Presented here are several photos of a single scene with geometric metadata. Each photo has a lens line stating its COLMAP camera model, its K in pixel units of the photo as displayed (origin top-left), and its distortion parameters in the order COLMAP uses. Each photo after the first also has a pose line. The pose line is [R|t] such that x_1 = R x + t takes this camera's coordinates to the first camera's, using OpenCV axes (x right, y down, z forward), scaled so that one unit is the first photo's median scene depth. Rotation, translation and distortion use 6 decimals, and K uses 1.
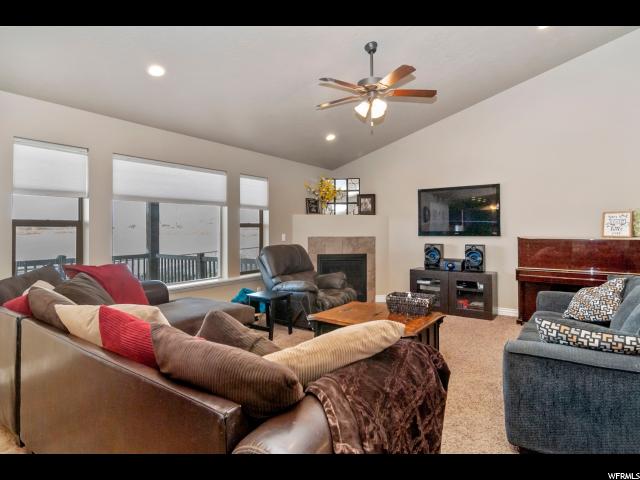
lens RADIAL K [[352.0, 0, 320.7], [0, 352.0, 215.1], [0, 0, 1]] dist [0.004426, 0.001406]
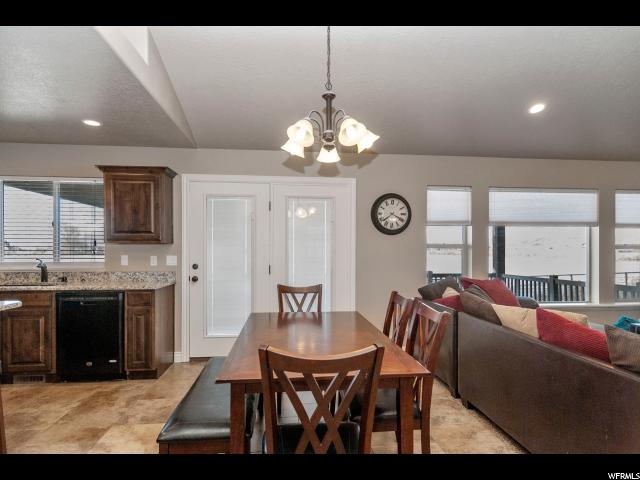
lens RADIAL K [[352.8, 0, 318.2], [0, 352.8, 252.0], [0, 0, 1]] dist [0.001626, 0.000686]
pose [[0.667249, 0.005031, -0.744817, -0.063185], [0.026489, 0.999184, 0.030479, -0.006309], [0.744363, -0.040067, 0.666572, -0.175286]]
